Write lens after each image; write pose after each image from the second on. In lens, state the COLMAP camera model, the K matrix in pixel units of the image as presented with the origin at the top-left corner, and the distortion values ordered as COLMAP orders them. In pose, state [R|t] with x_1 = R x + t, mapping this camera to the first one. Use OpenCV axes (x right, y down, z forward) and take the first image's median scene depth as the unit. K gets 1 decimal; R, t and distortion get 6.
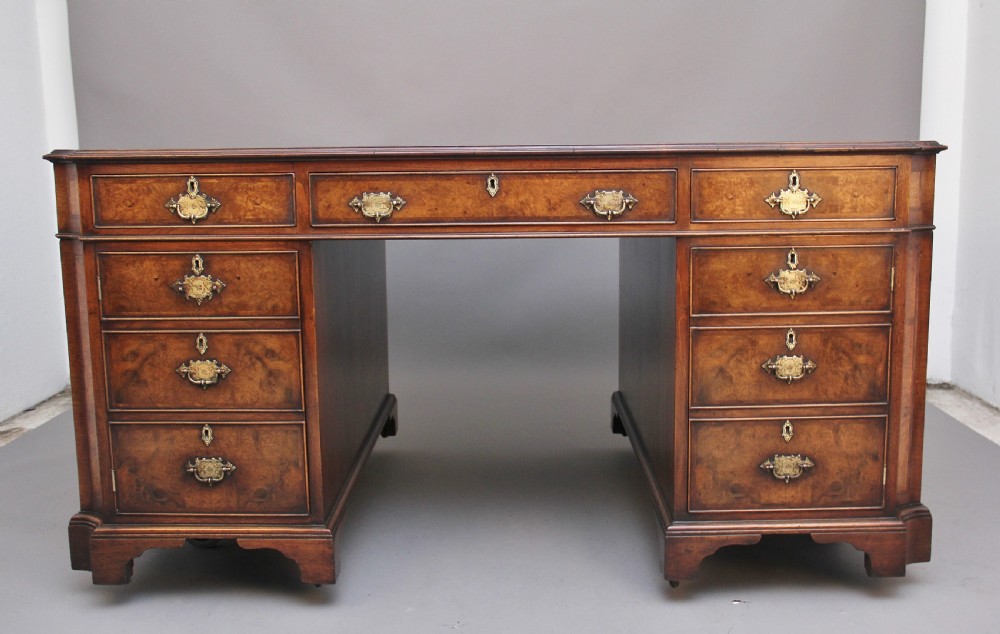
lens RADIAL K [[985.8, 0, 481.7], [0, 985.8, 284.2], [0, 0, 1]] dist [-0.039899, 0.000000]
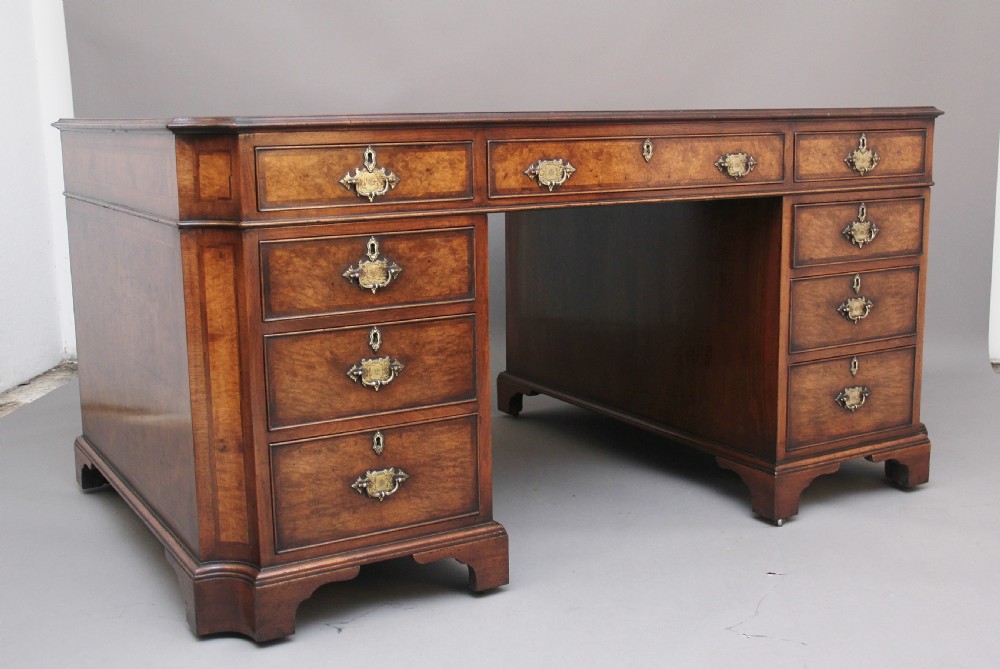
lens RADIAL K [[1218.9, 0, 504.6], [0, 1218.9, 330.8], [0, 0, 1]] dist [-0.072747, 0.000000]
pose [[0.858305, -0.092194, 0.504791, -0.742500], [0.076525, 0.995724, 0.051739, 0.006392], [-0.507402, -0.005779, 0.861690, 0.012596]]
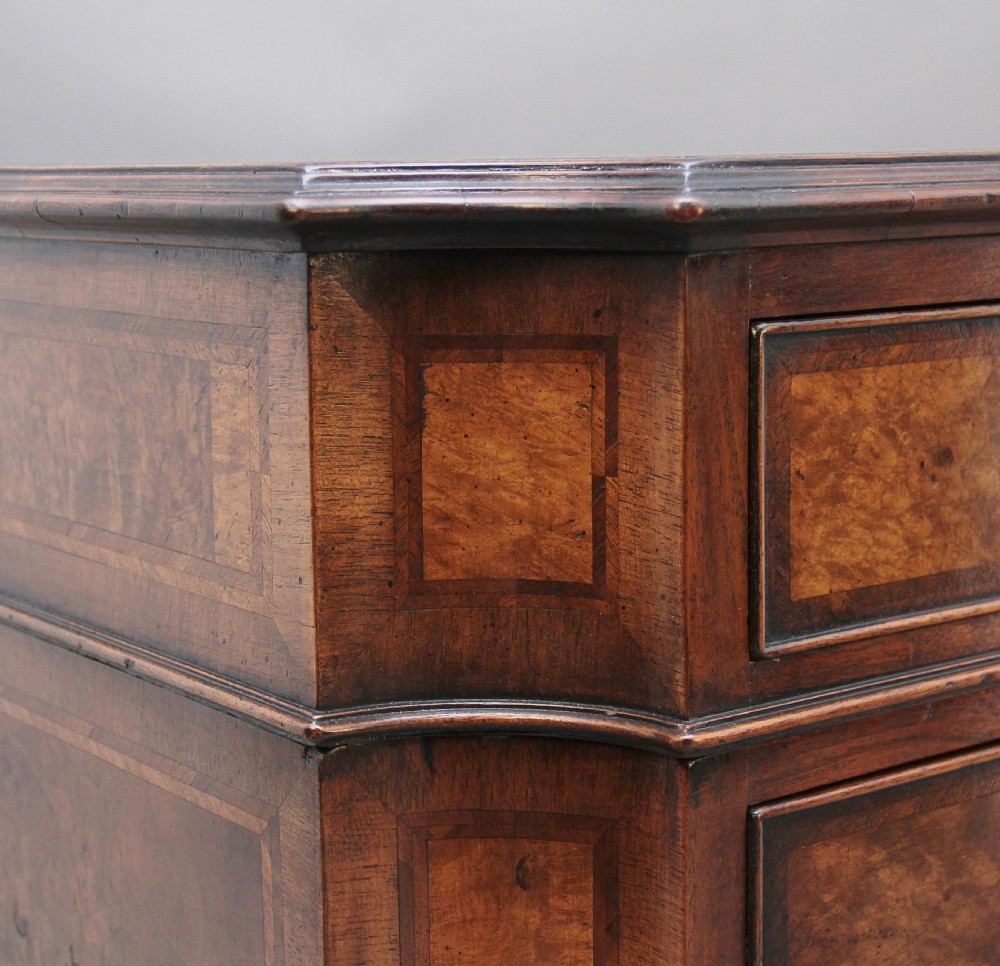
lens RADIAL K [[2140.4, 0, 522.6], [0, 2140.4, 478.4], [0, 0, 1]] dist [0.059008, 0.000000]
pose [[0.788548, -0.091093, 0.608189, -0.630166], [0.094681, 0.995160, 0.026294, -0.097601], [-0.607641, 0.036850, 0.793356, 0.748717]]
